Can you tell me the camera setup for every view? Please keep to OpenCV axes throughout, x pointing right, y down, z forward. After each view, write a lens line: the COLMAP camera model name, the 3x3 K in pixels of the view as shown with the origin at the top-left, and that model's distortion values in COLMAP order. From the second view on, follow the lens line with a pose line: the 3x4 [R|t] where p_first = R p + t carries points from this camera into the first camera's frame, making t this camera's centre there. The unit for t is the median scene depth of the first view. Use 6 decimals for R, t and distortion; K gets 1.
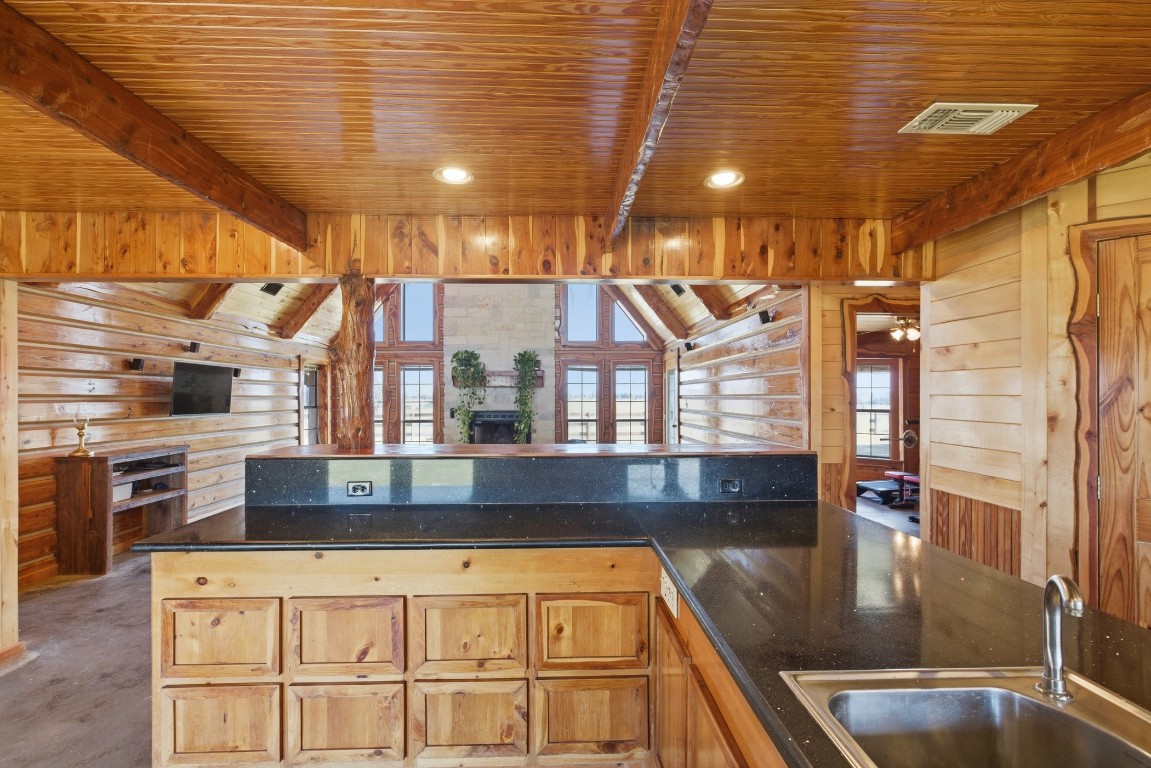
lens RADIAL K [[525.4, 0, 570.6], [0, 525.4, 393.6], [0, 0, 1]] dist [-0.013030, 0.003138]
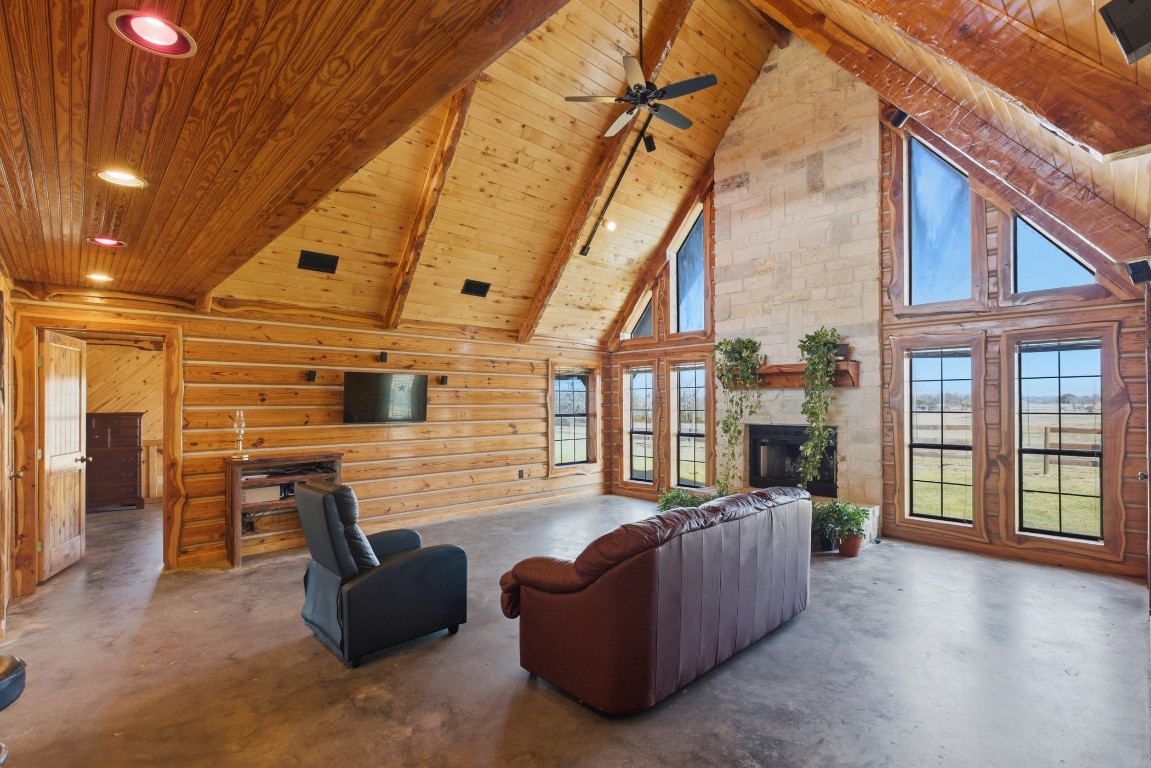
lens RADIAL K [[525.4, 0, 574.6], [0, 525.4, 399.0], [0, 0, 1]] dist [-0.013030, 0.003138]
pose [[0.666034, -0.004799, -0.745906, 0.580568], [0.006807, 0.999977, -0.000355, -0.005345], [0.745891, -0.004841, 0.666051, 1.155051]]
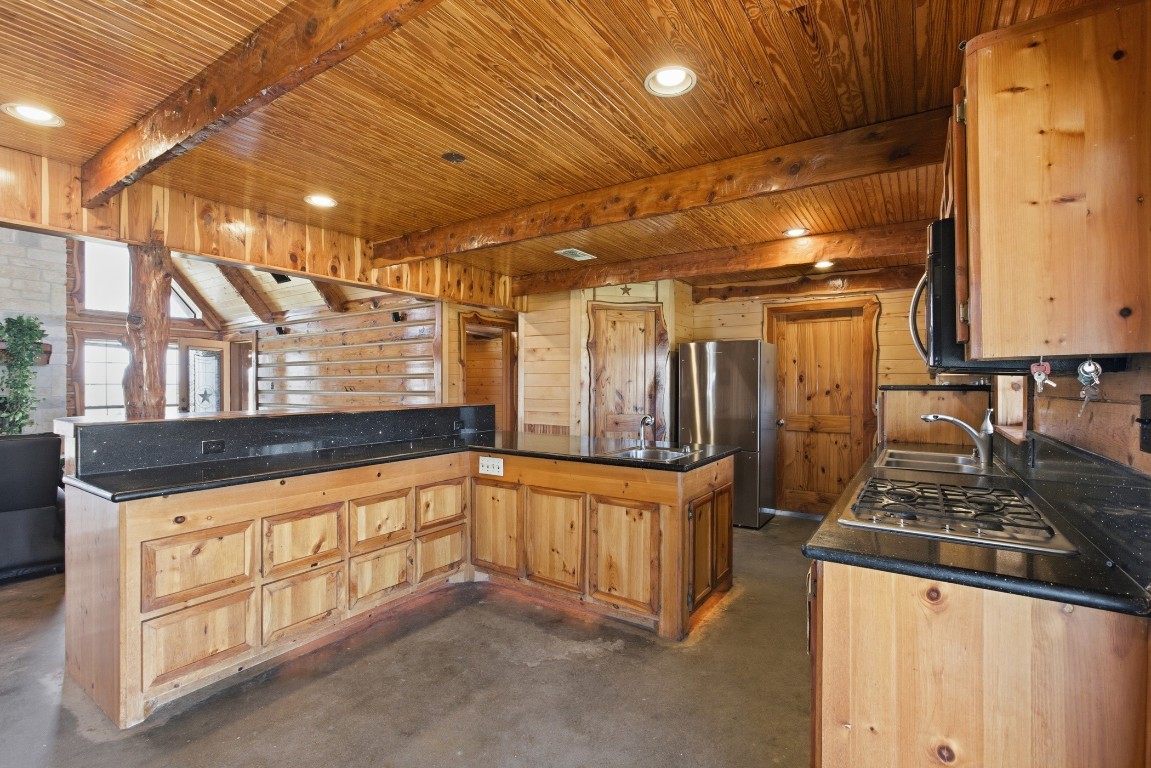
lens RADIAL K [[525.4, 0, 574.3], [0, 525.4, 381.9], [0, 0, 1]] dist [-0.013030, 0.003138]
pose [[0.582564, 0.005115, 0.812769, -0.713573], [-0.004315, 0.999986, -0.003201, 0.035585], [-0.812774, -0.001642, 0.582577, -0.233628]]
